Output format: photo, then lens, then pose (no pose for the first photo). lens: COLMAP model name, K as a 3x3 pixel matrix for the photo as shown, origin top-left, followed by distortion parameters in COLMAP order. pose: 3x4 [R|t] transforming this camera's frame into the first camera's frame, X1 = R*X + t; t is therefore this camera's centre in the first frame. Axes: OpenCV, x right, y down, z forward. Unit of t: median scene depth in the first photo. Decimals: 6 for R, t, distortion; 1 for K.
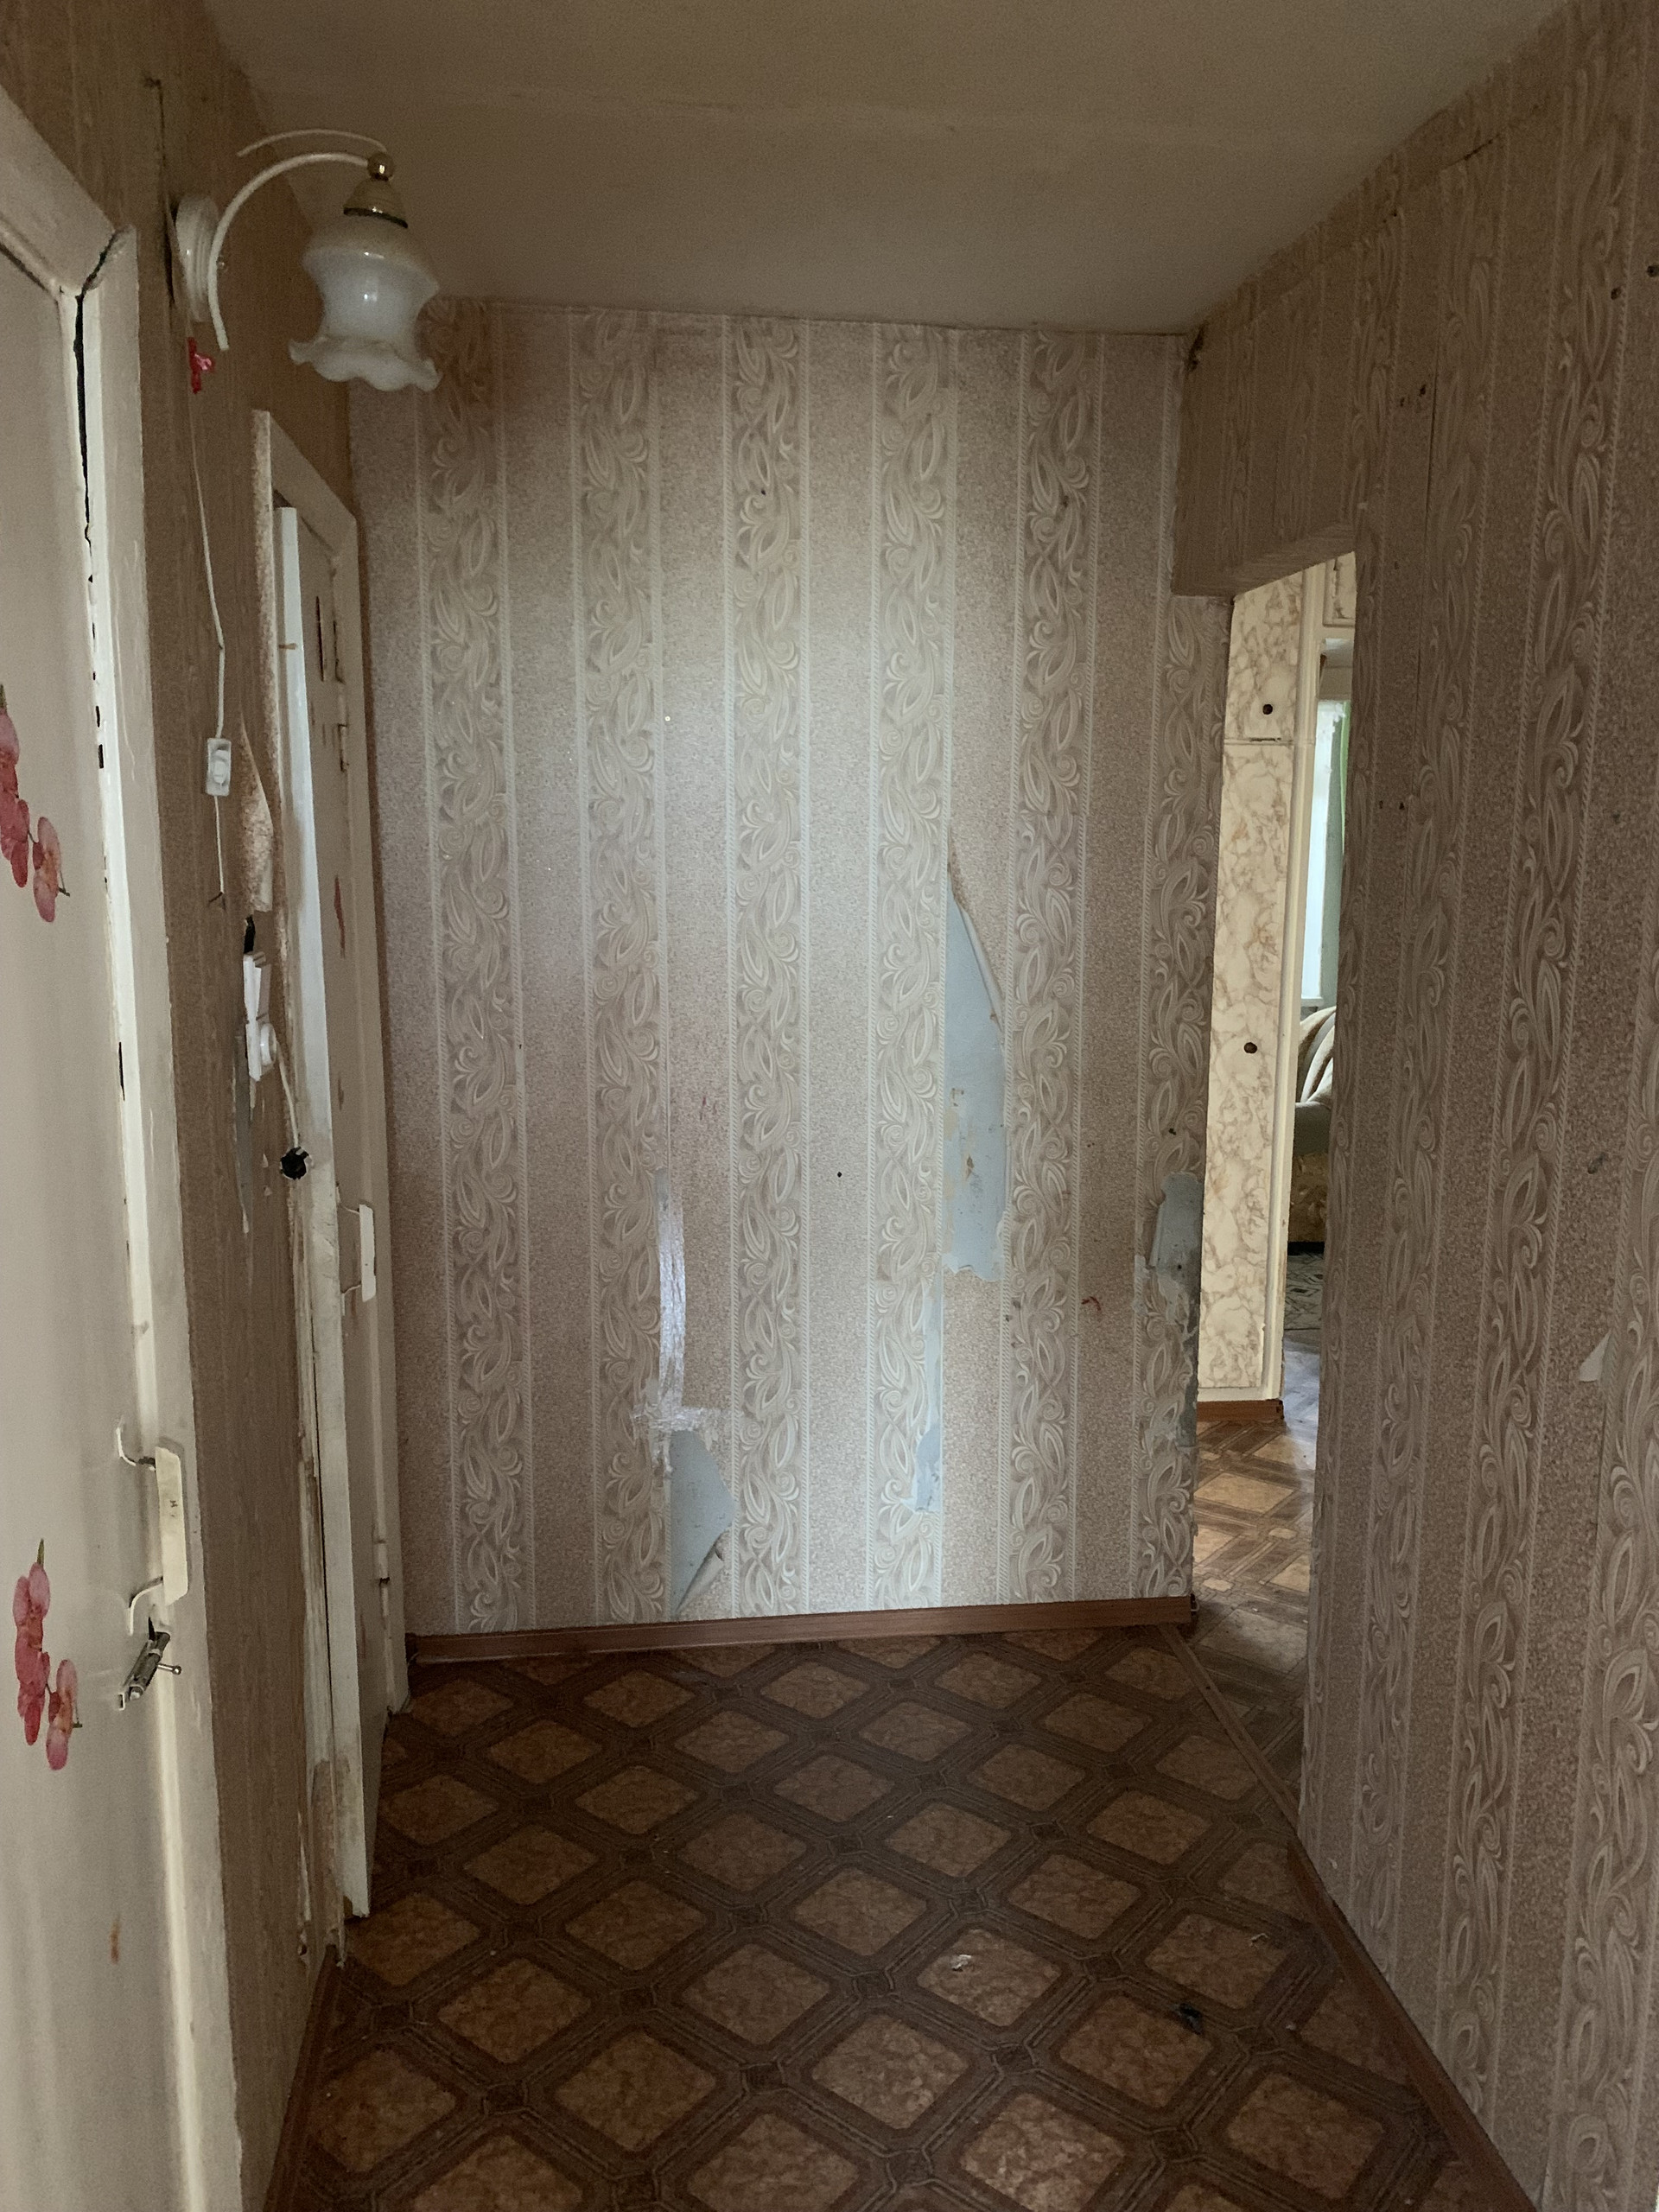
lens RADIAL K [[1697.8, 0, 829.5], [0, 1697.8, 1106.0], [0, 0, 1]] dist [0.031239, -0.008602]
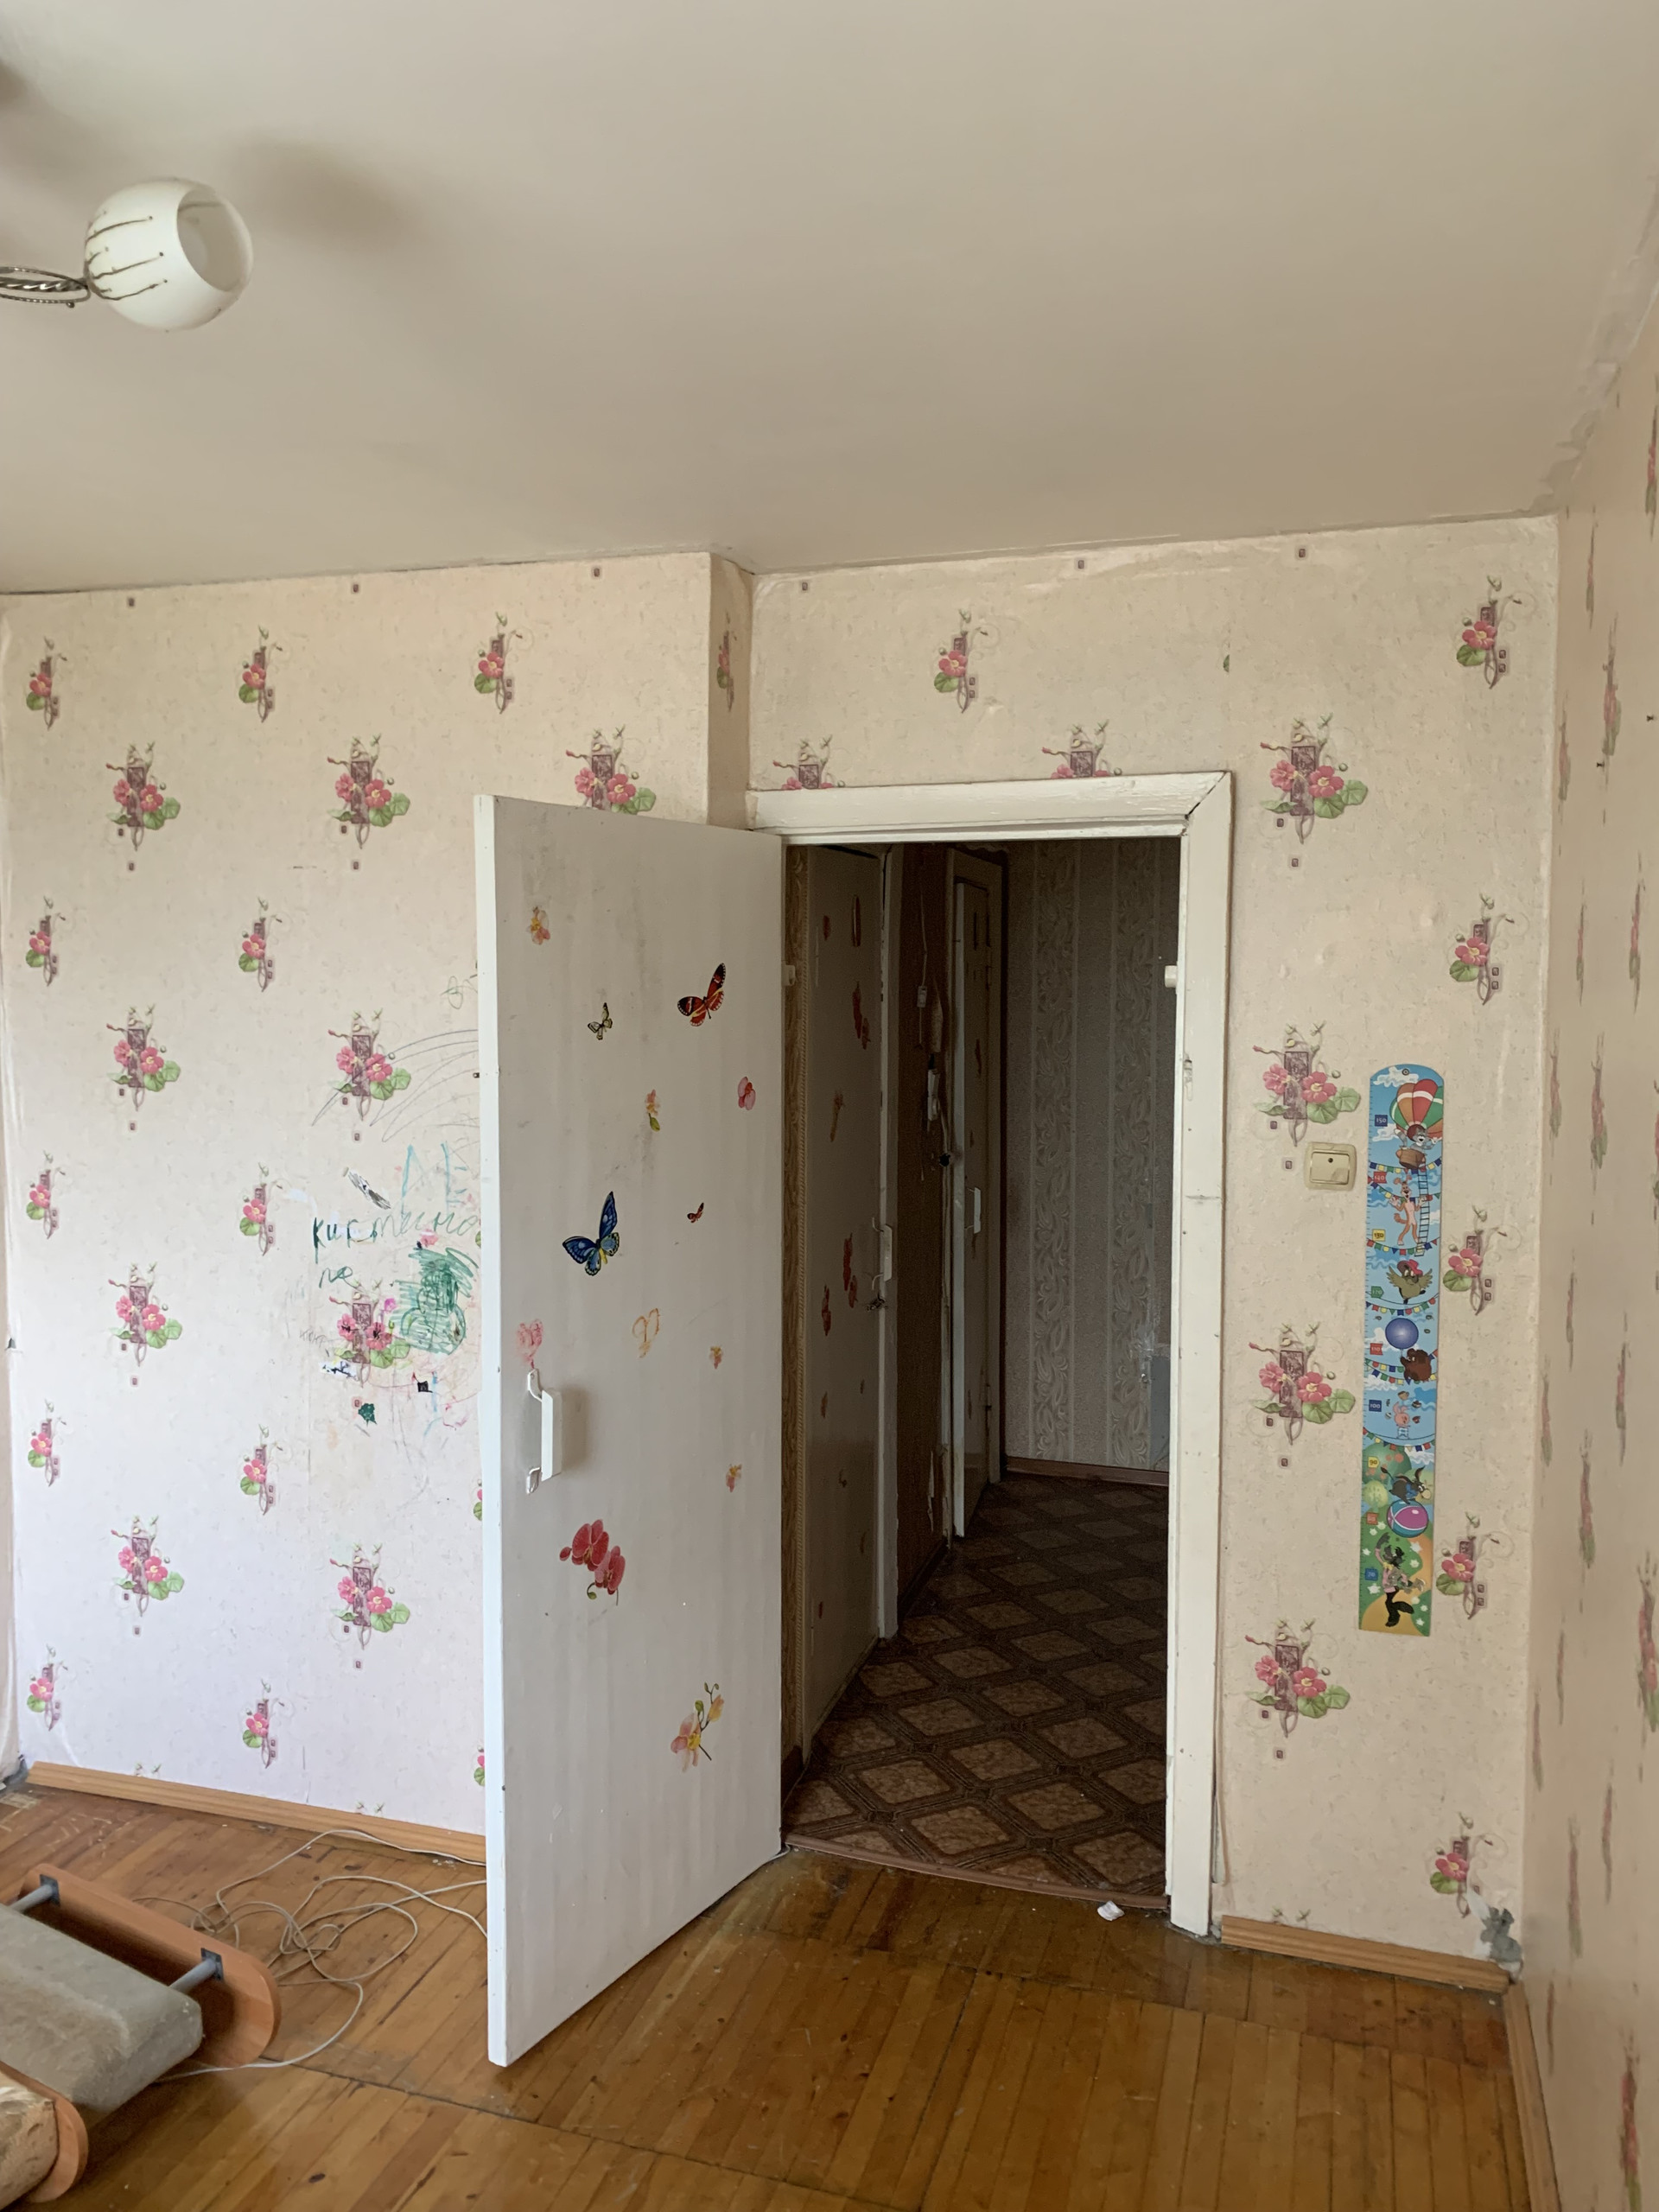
lens RADIAL K [[1697.8, 0, 829.5], [0, 1697.8, 1106.0], [0, 0, 1]] dist [0.031239, -0.008602]
pose [[0.913127, 0.025790, -0.406858, 0.341346], [-0.067128, 0.993886, -0.087656, 0.122664], [0.402110, 0.107353, 0.909276, -0.833195]]
